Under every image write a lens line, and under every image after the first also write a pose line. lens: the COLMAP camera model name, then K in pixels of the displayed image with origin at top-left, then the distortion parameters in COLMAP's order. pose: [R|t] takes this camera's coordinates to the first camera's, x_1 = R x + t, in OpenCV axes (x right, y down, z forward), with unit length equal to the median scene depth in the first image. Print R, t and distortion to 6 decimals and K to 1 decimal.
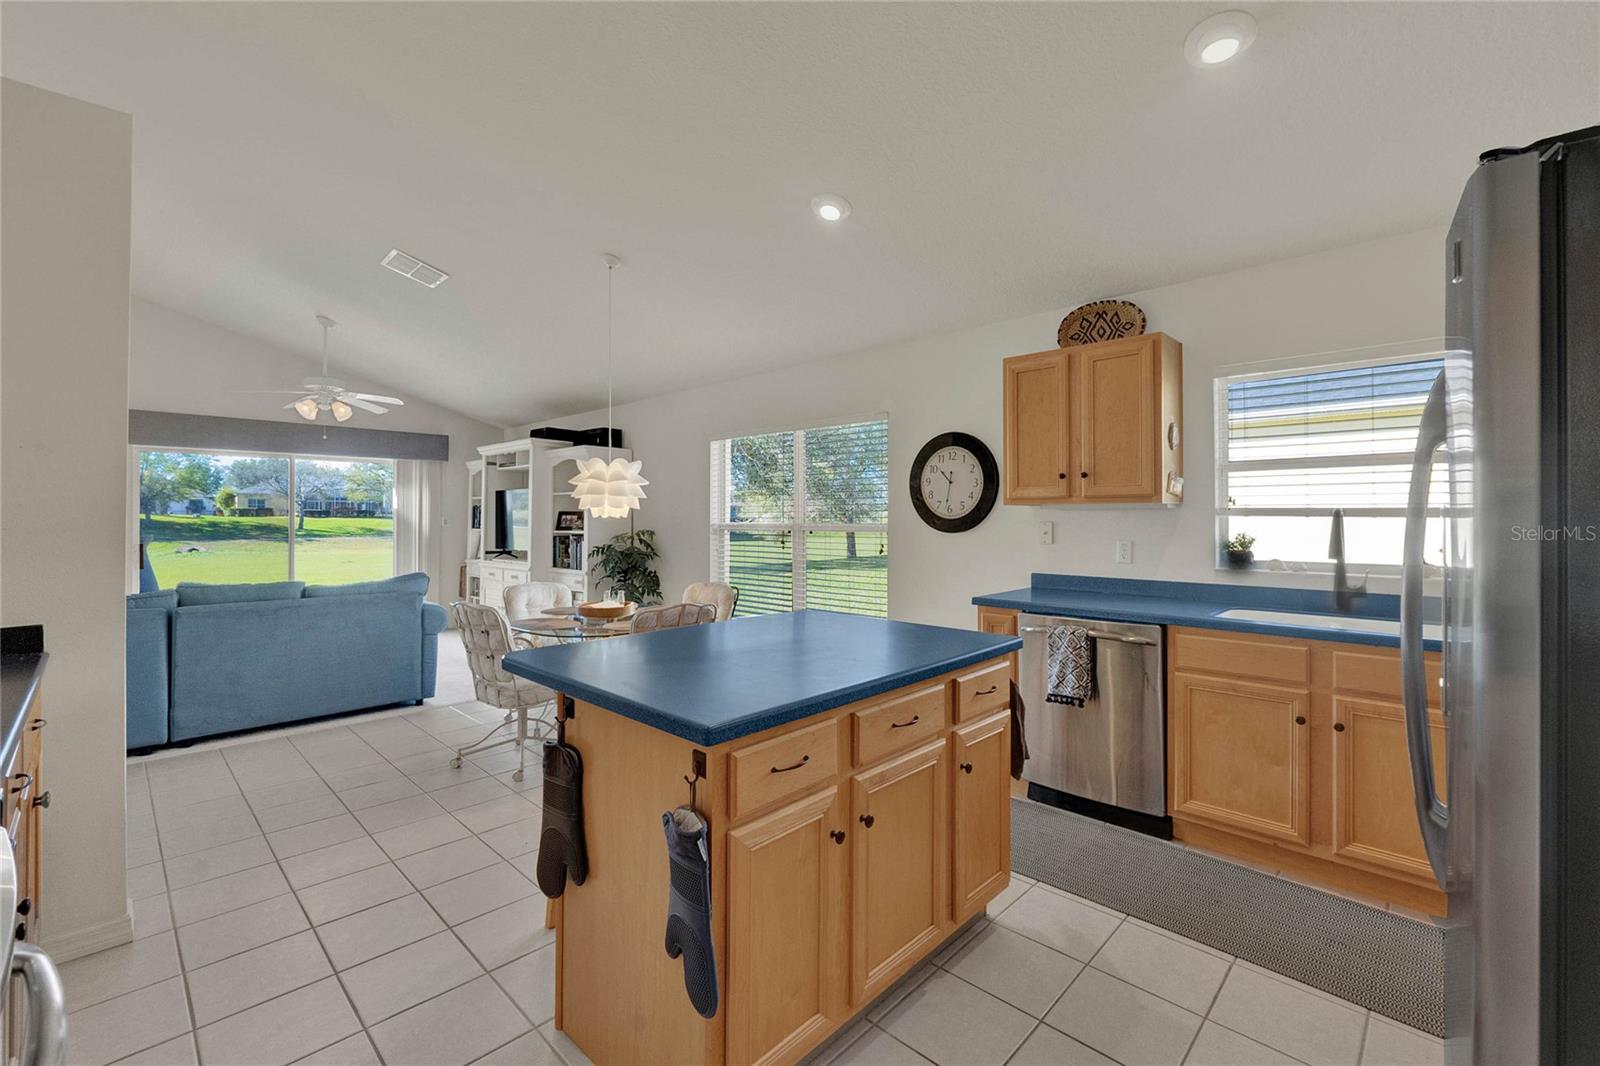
lens RADIAL K [[683.2, 0, 794.0], [0, 683.2, 517.3], [0, 0, 1]] dist [0.000717, -0.000193]
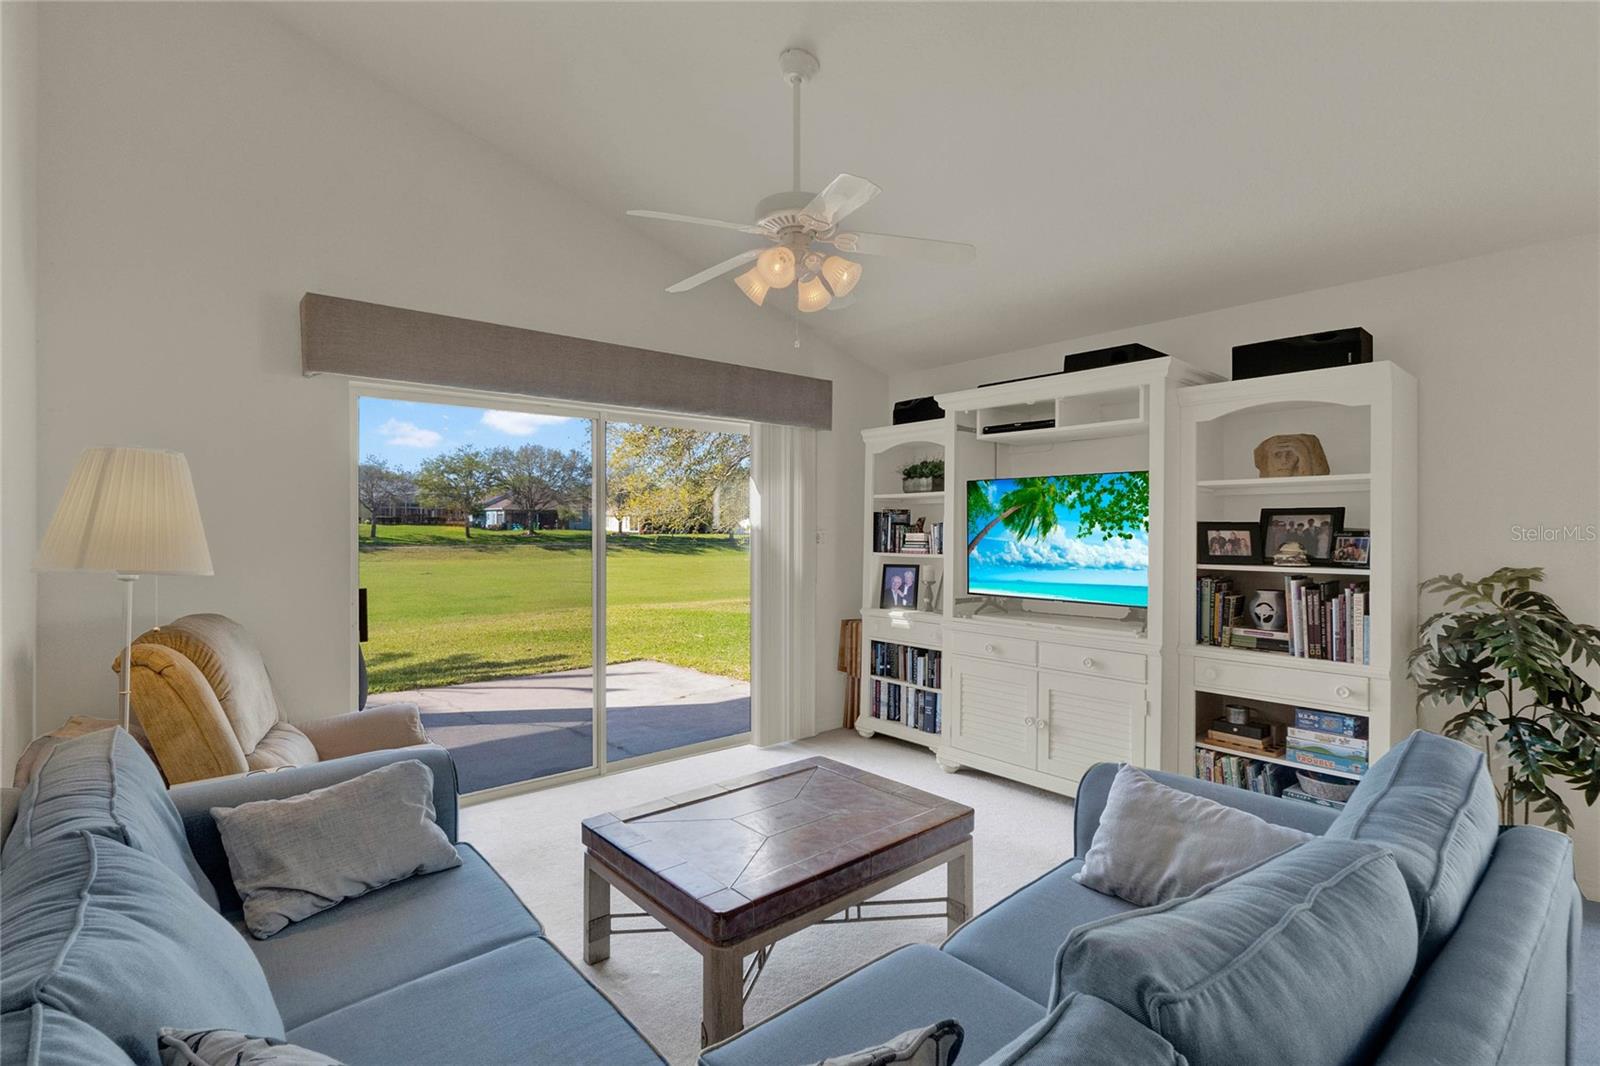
lens RADIAL K [[749.1, 0, 796.3], [0, 749.1, 529.7], [0, 0, 1]] dist [-0.000923, -0.000016]
pose [[0.995068, 0.004604, -0.099091, -0.532002], [-0.004147, 0.999980, 0.004810, -0.004480], [0.099111, -0.004375, 0.995067, 0.443215]]
